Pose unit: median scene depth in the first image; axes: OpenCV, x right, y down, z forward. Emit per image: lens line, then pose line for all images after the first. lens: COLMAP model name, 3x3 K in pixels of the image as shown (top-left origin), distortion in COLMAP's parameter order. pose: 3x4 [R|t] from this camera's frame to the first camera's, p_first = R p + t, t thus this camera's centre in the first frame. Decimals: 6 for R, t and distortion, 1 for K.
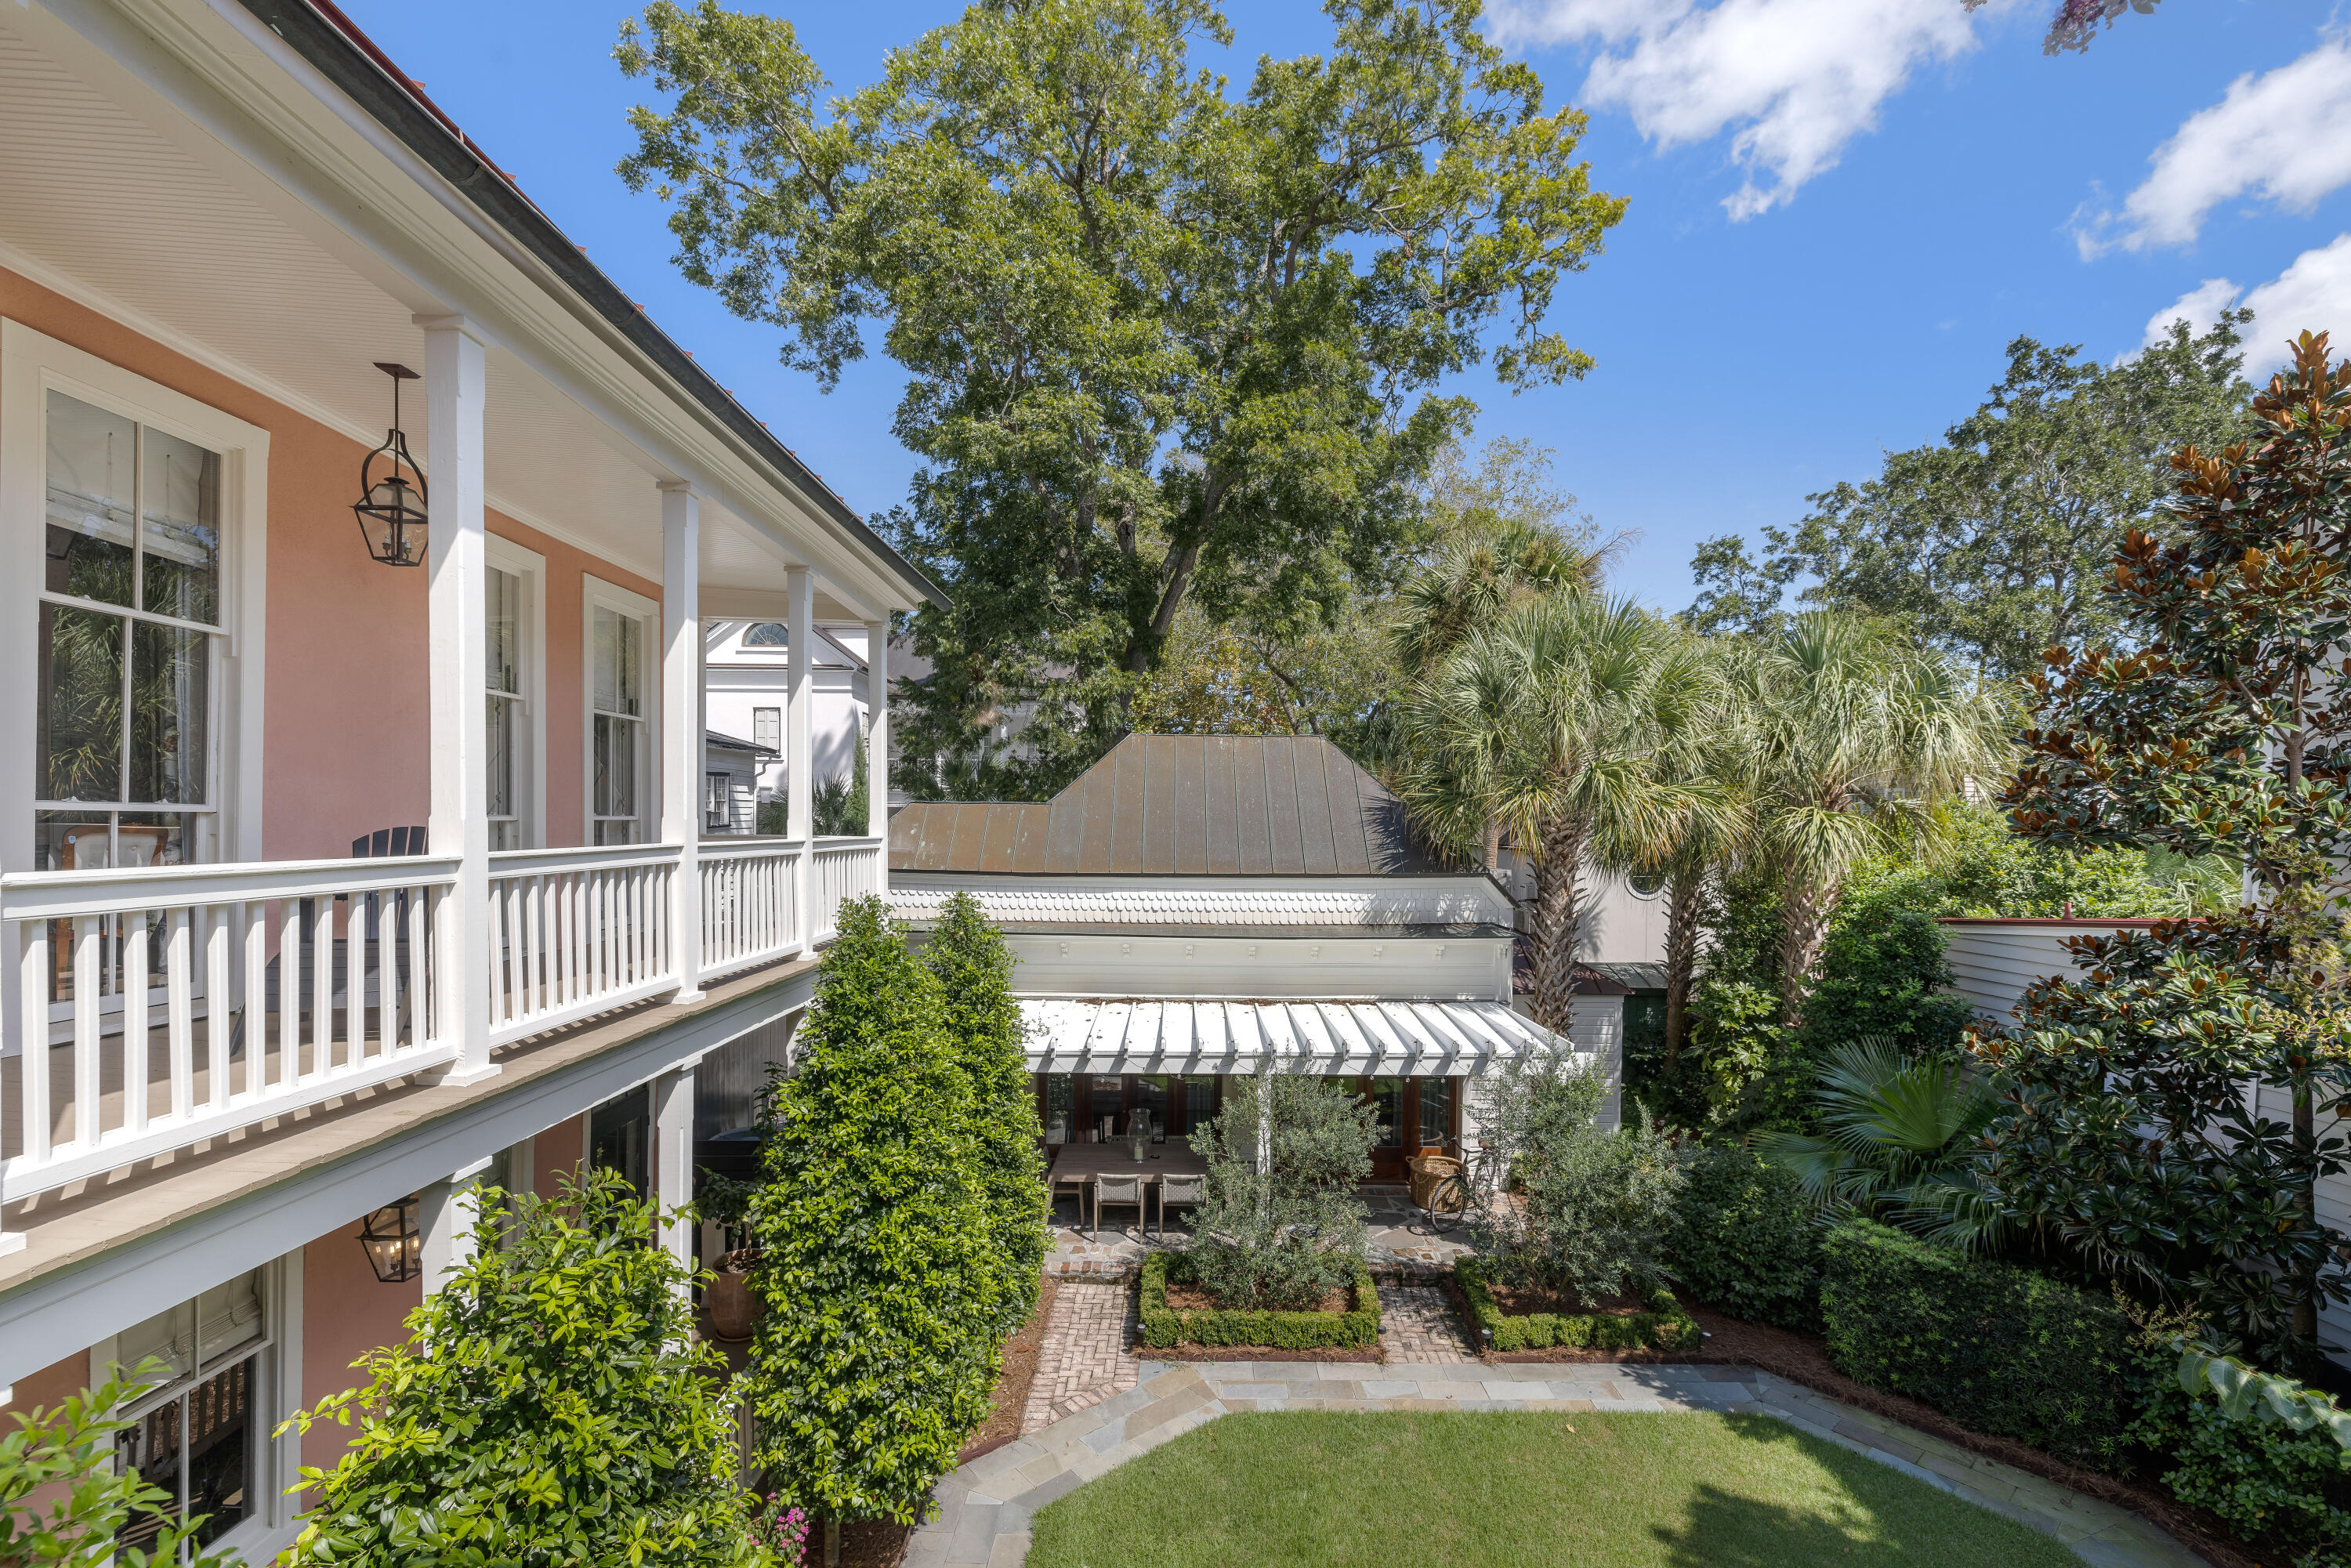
lens RADIAL K [[980.3, 0, 1175.5], [0, 980.3, 784.0], [0, 0, 1]] dist [-0.001633, 0.000106]
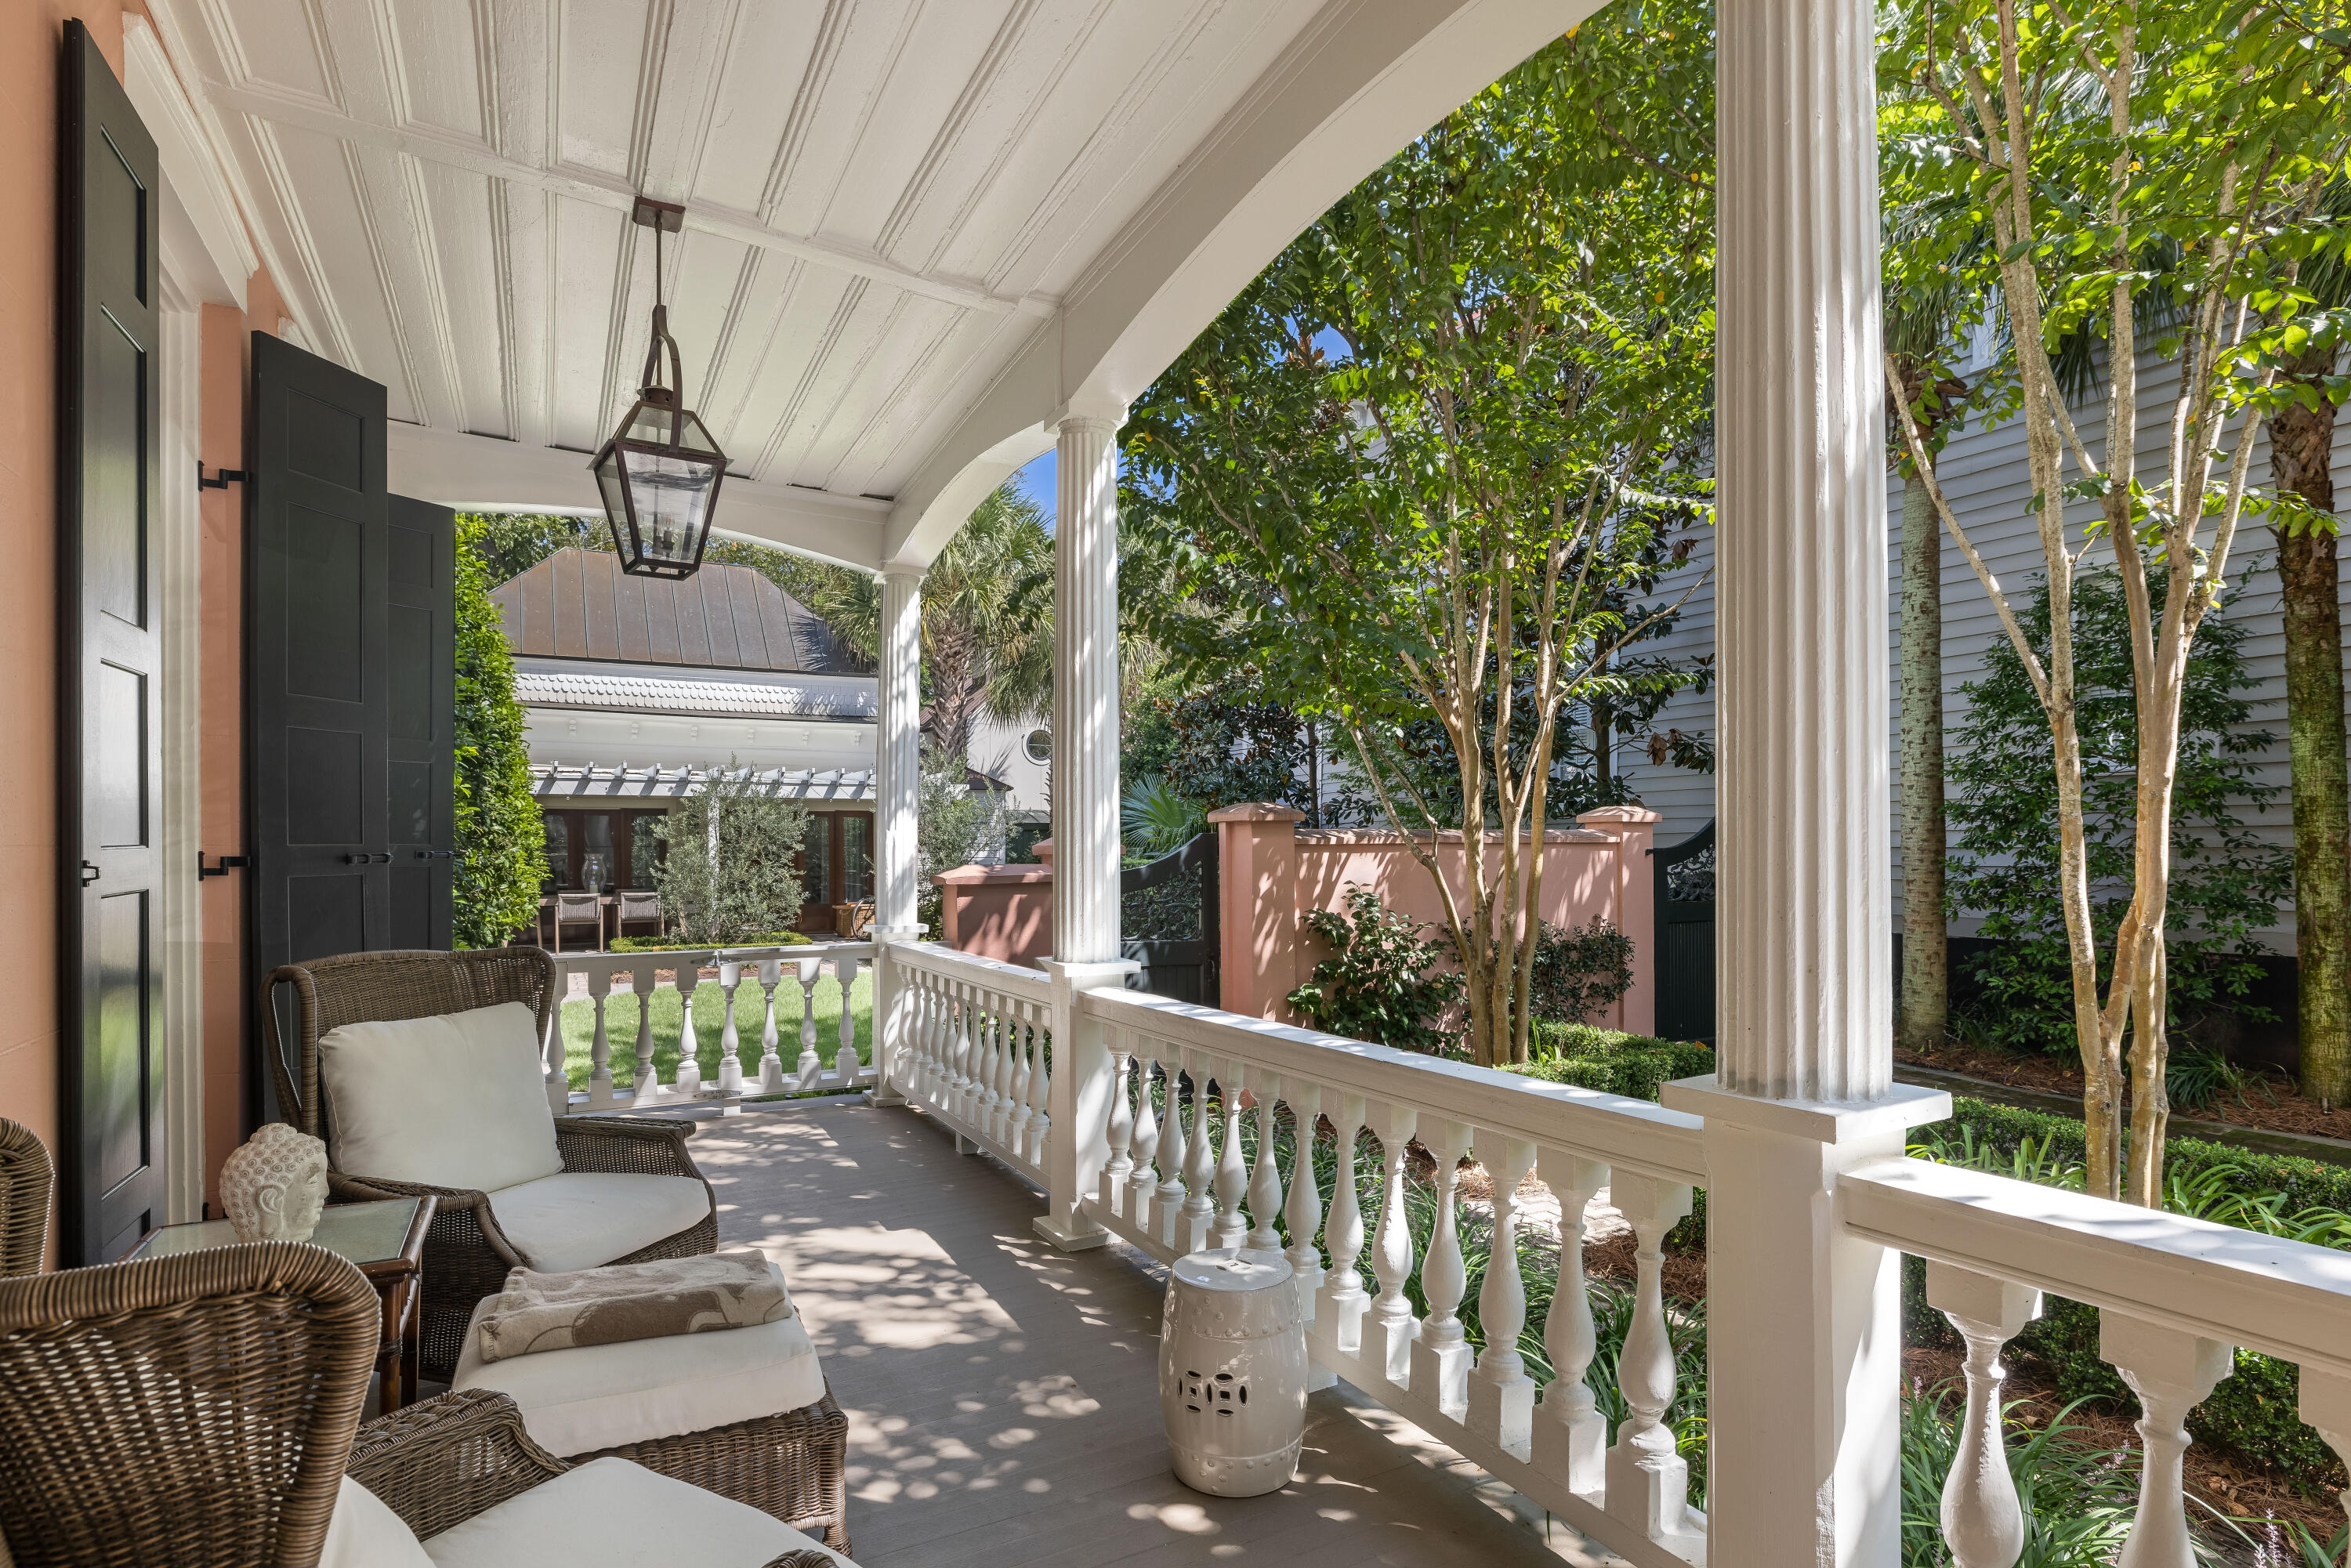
lens RADIAL K [[1248.6, 0, 1167.0], [0, 1248.6, 843.7], [0, 0, 1]] dist [0.033247, -0.000069]
pose [[0.885437, -0.010582, 0.464639, -0.116190], [0.011507, 0.999933, 0.000847, 0.304255], [-0.464617, 0.004597, 0.885500, -0.547745]]
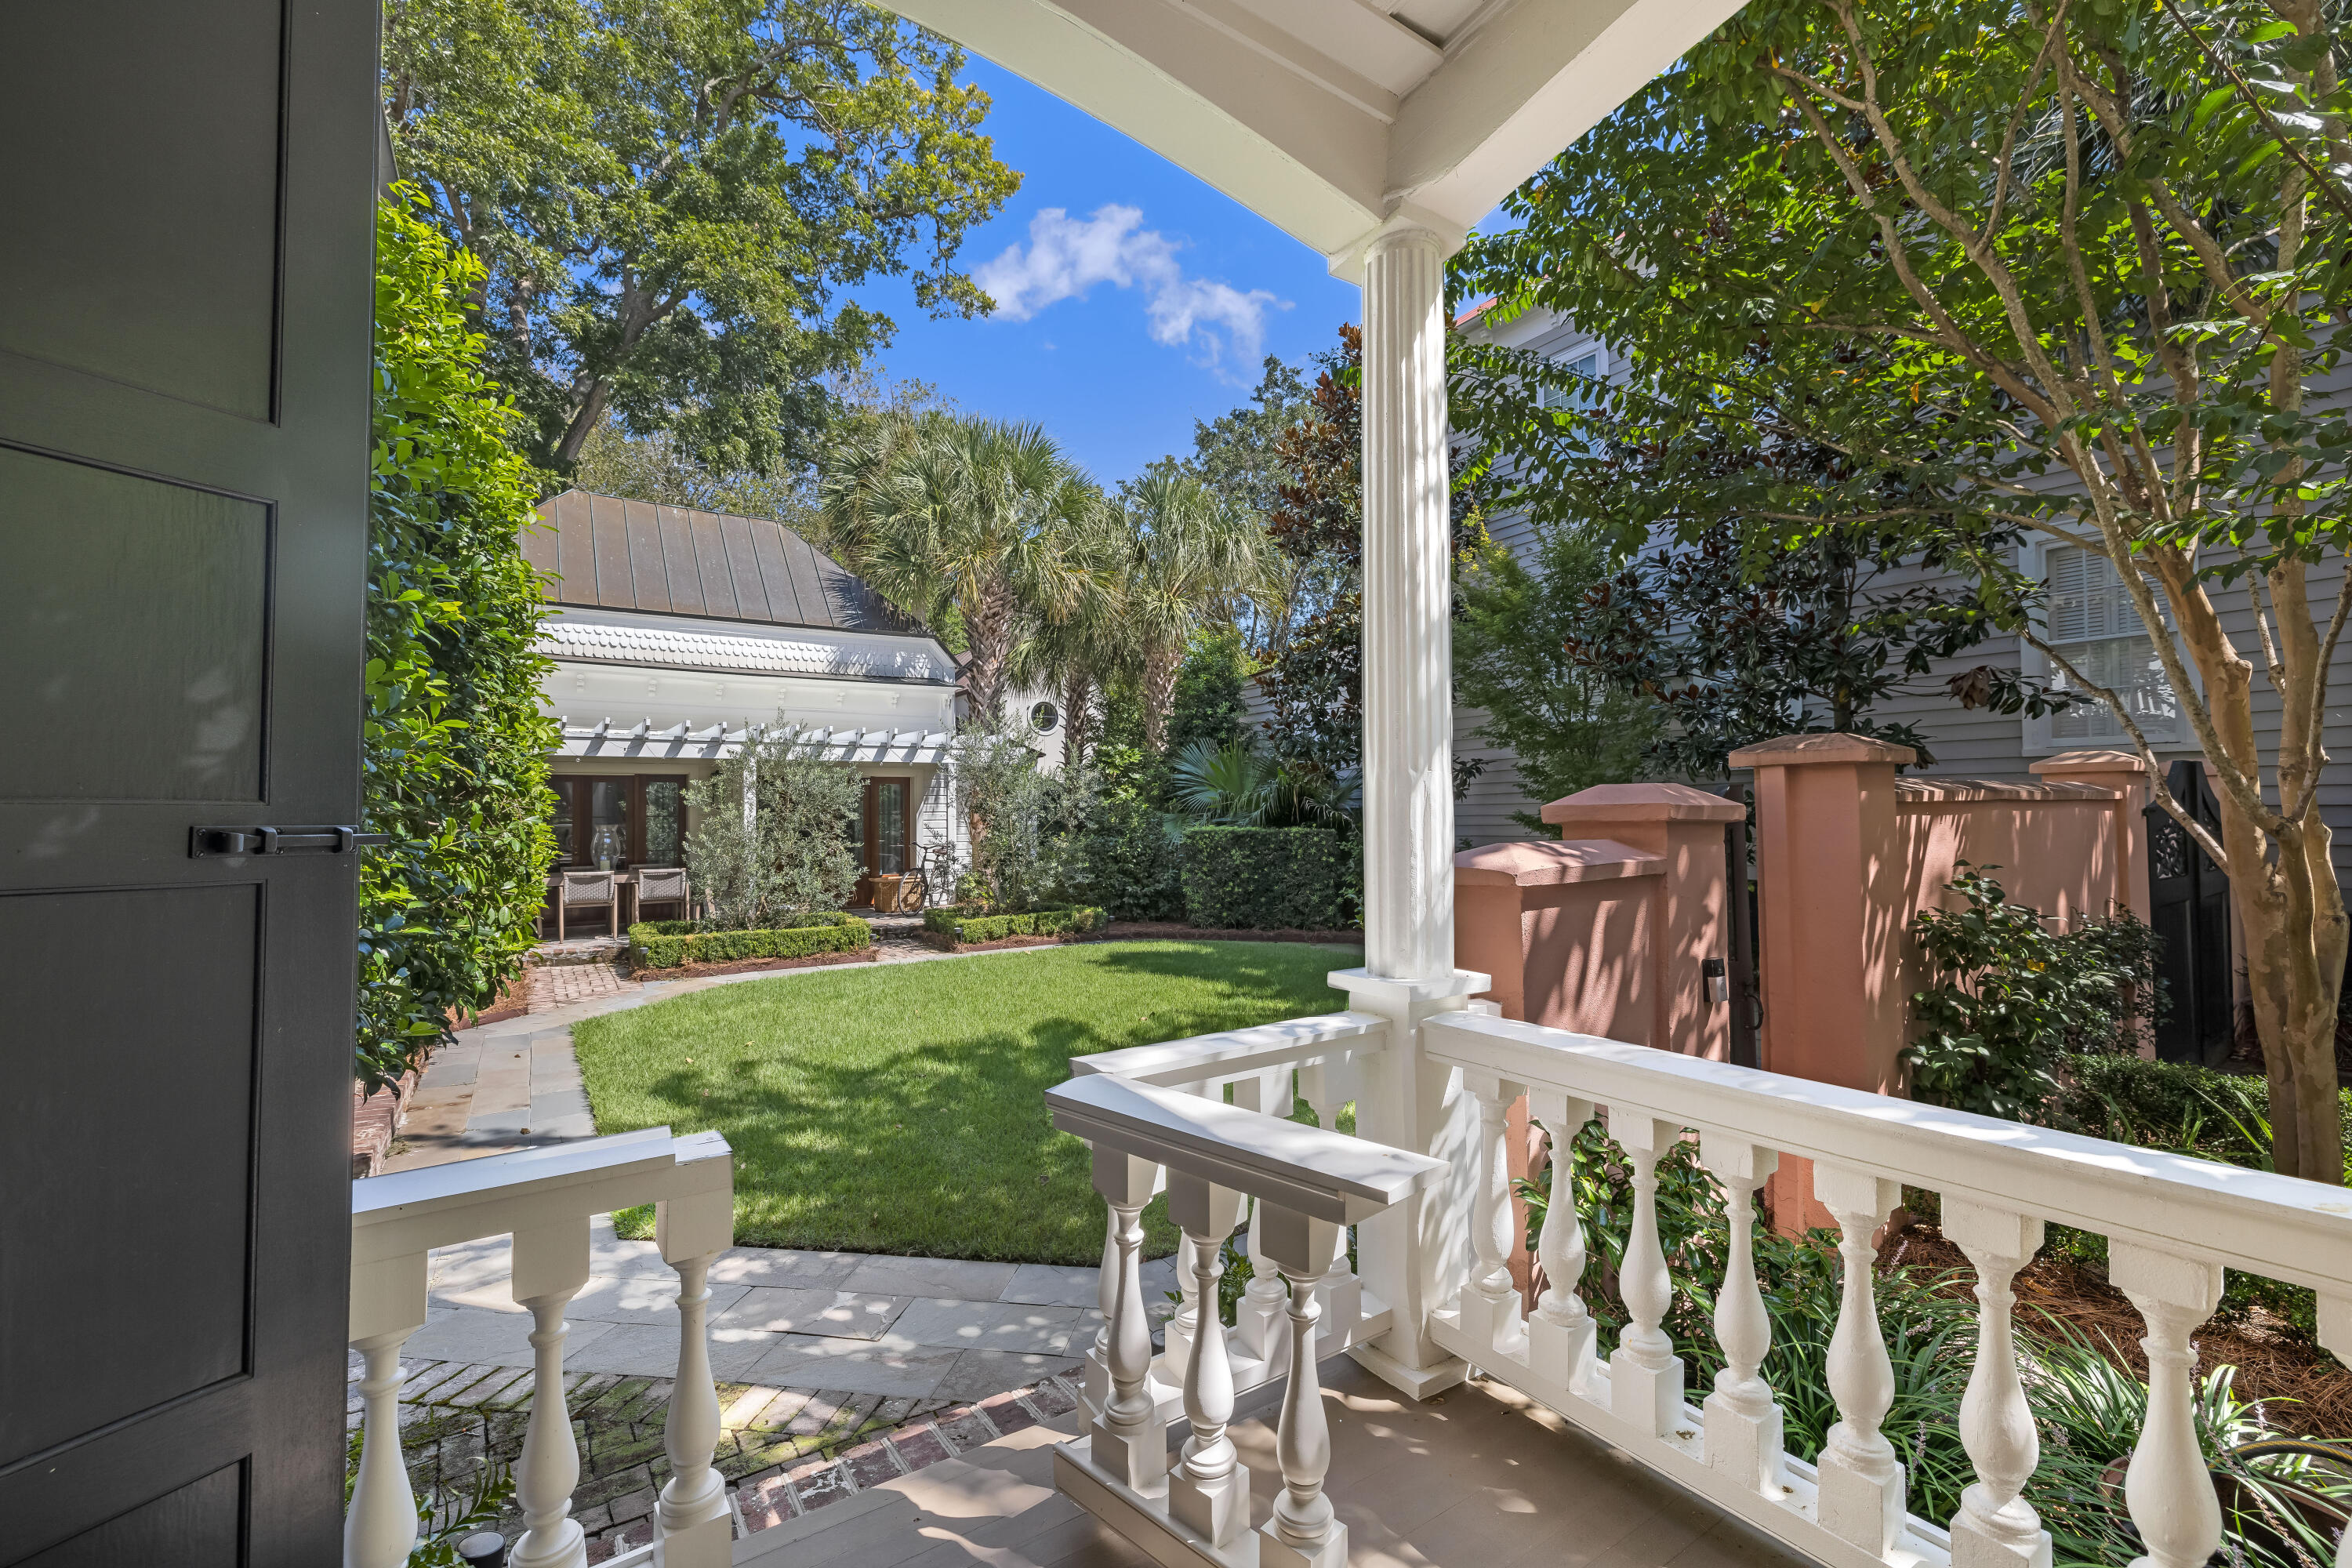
lens RADIAL K [[980.8, 0, 1176.0], [0, 980.8, 784.0], [0, 0, 1]] dist [-0.001633, 0.000106]
pose [[0.820010, -0.000482, 0.572348, -0.121740], [0.018555, 0.999496, -0.025743, 0.304184], [-0.572048, 0.031729, 0.819606, -0.130508]]
